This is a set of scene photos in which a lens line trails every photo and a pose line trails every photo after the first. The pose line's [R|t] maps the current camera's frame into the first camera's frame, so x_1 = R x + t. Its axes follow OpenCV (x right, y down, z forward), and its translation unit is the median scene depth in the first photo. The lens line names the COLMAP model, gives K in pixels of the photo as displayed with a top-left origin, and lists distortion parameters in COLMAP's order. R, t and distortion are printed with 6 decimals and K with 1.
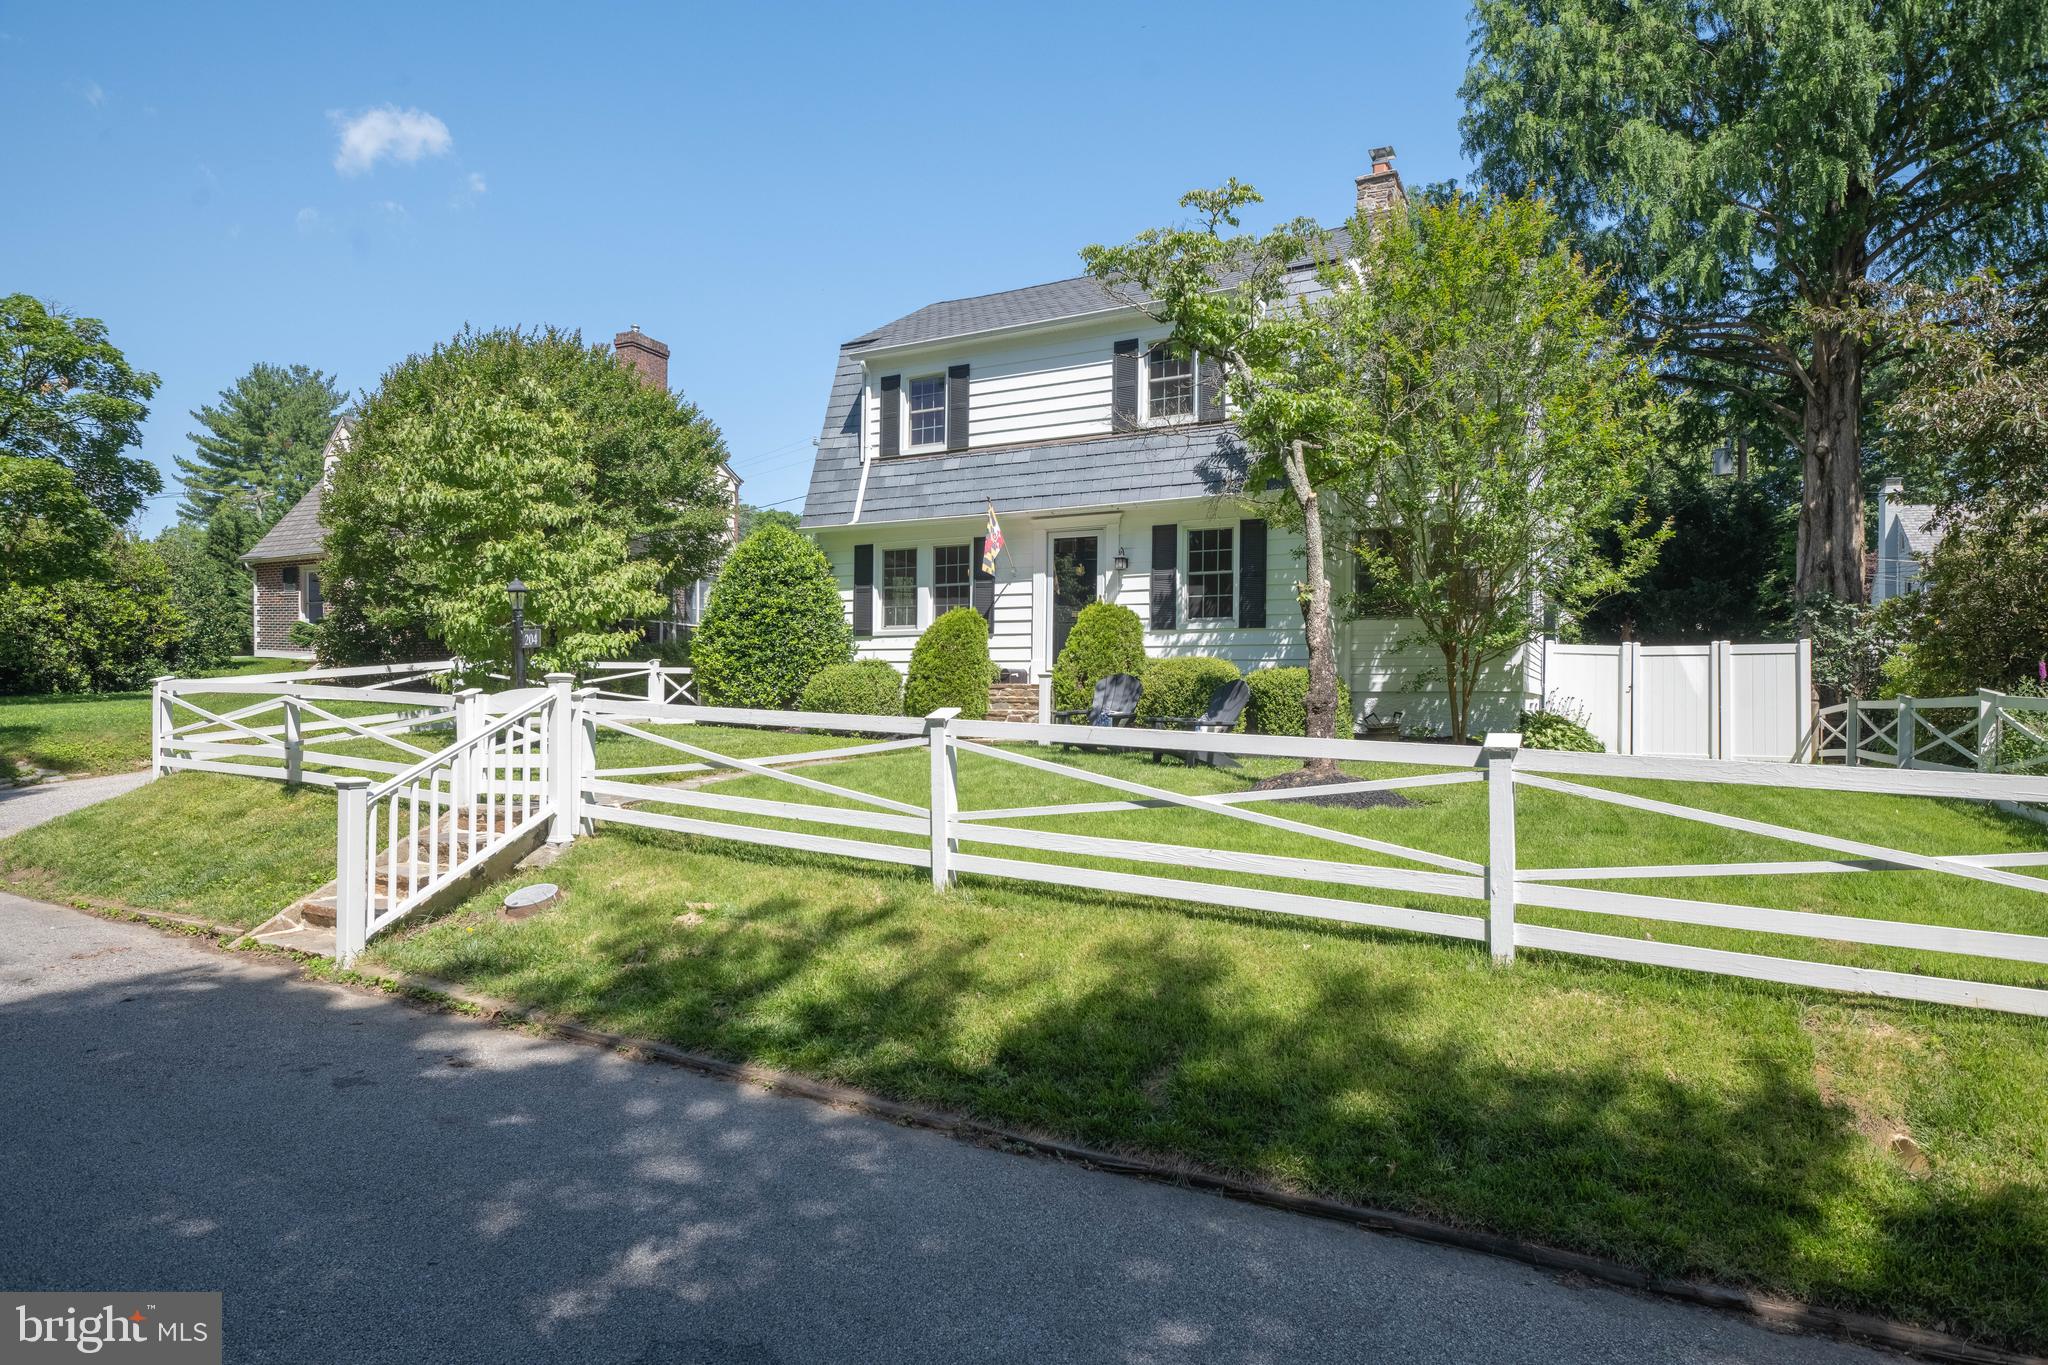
lens RADIAL K [[1102.2, 0, 1025.4], [0, 1102.2, 688.2], [0, 0, 1]] dist [0.008015, 0.000580]
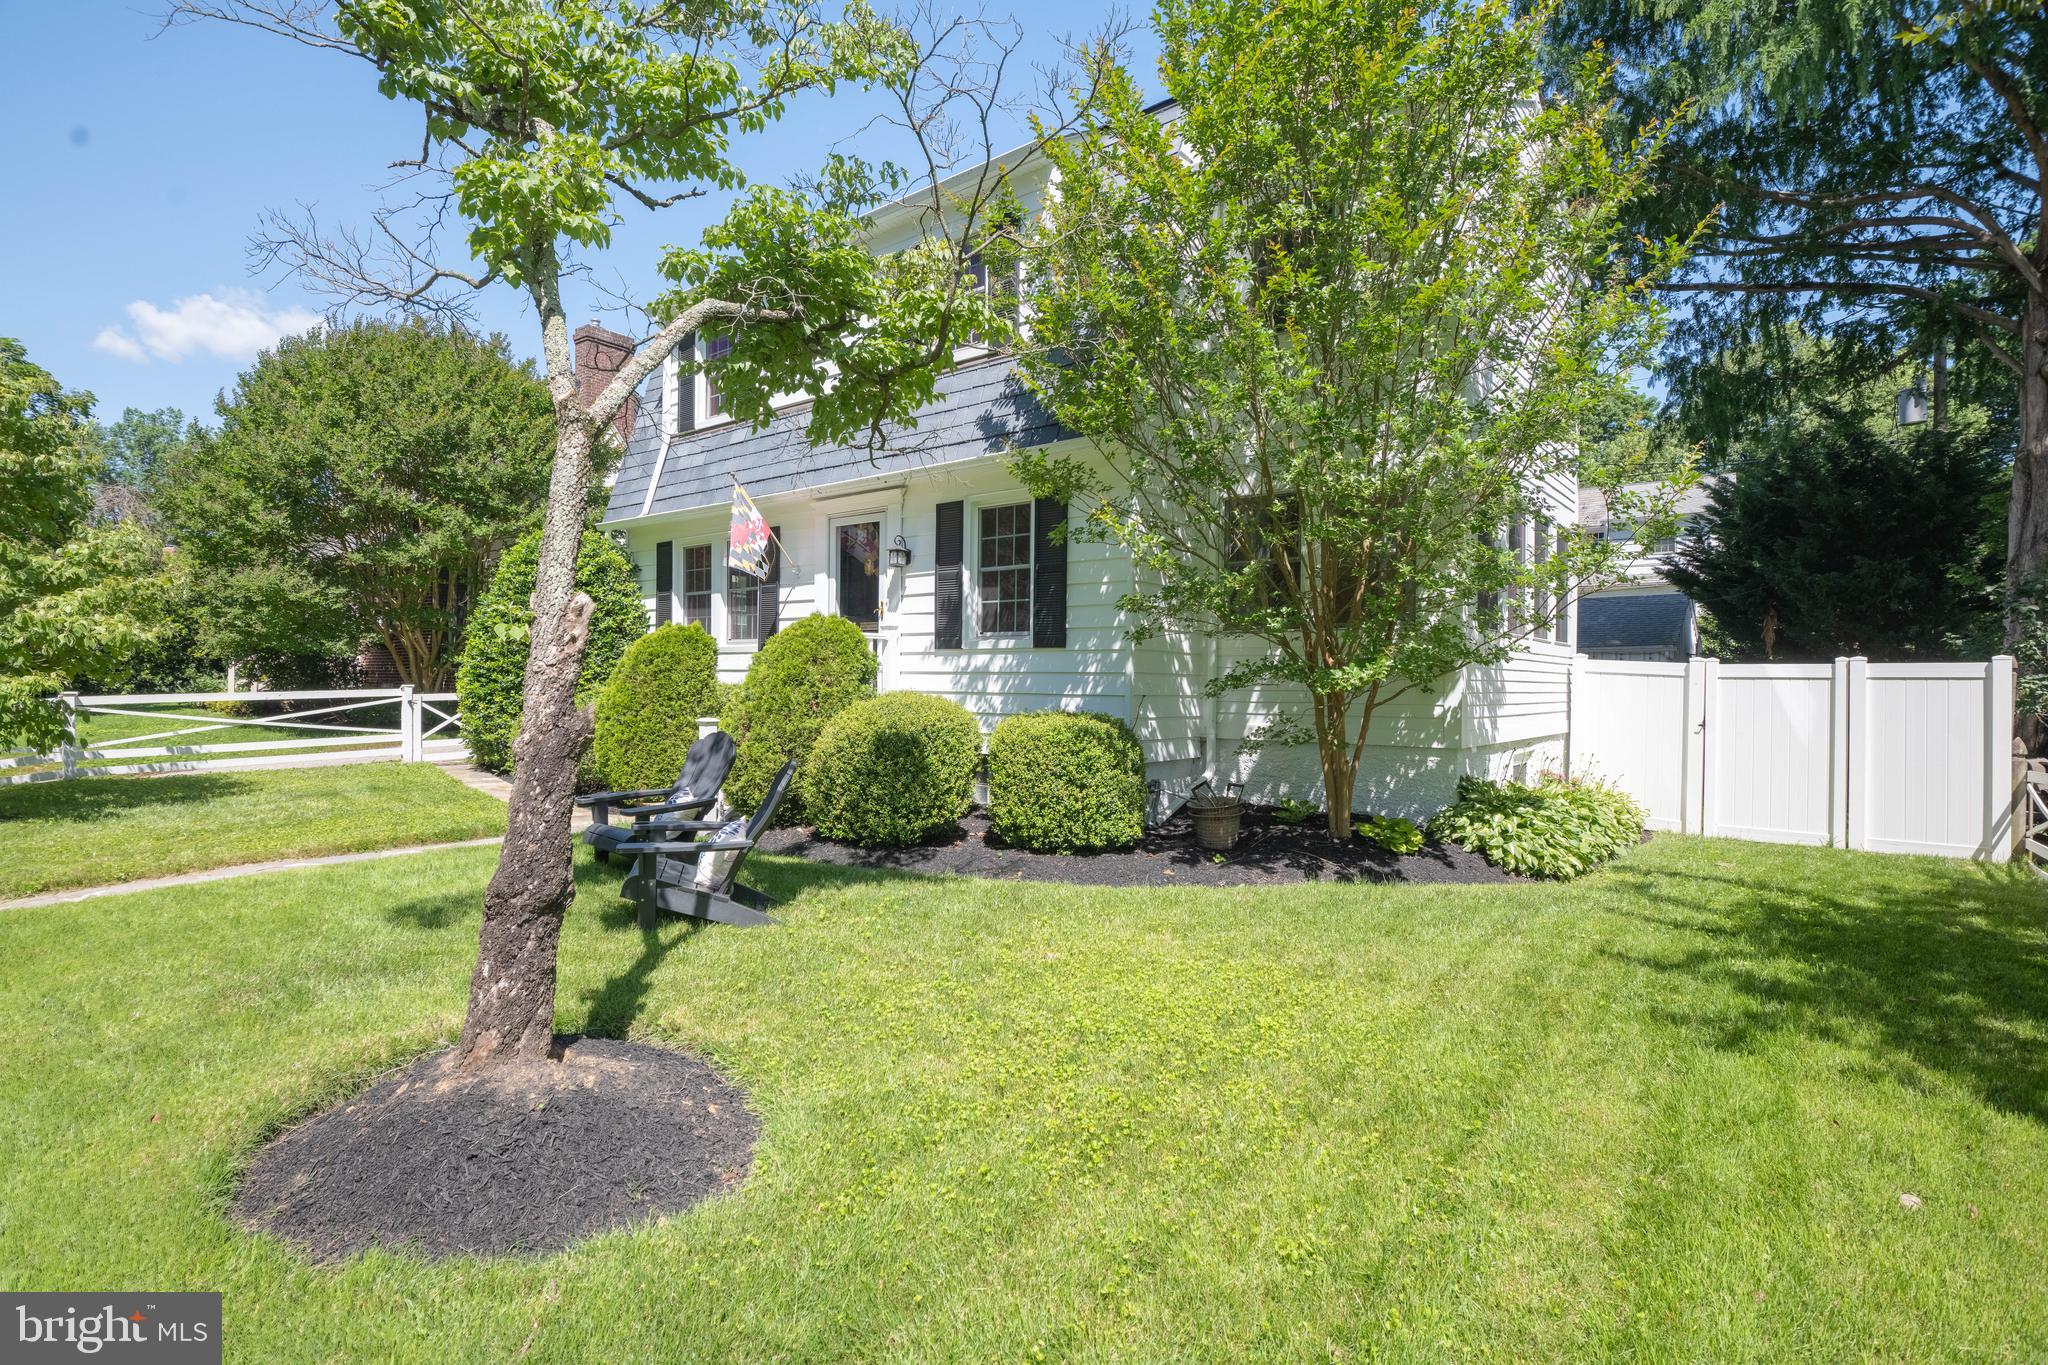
lens RADIAL K [[988.4, 0, 1018.5], [0, 988.4, 686.8], [0, 0, 1]] dist [0.002037, -0.001937]
pose [[0.981075, 0.001253, -0.193623, 0.284883], [0.001772, 0.999879, 0.015451, -0.037532], [0.193619, -0.015502, 0.980954, 0.369136]]
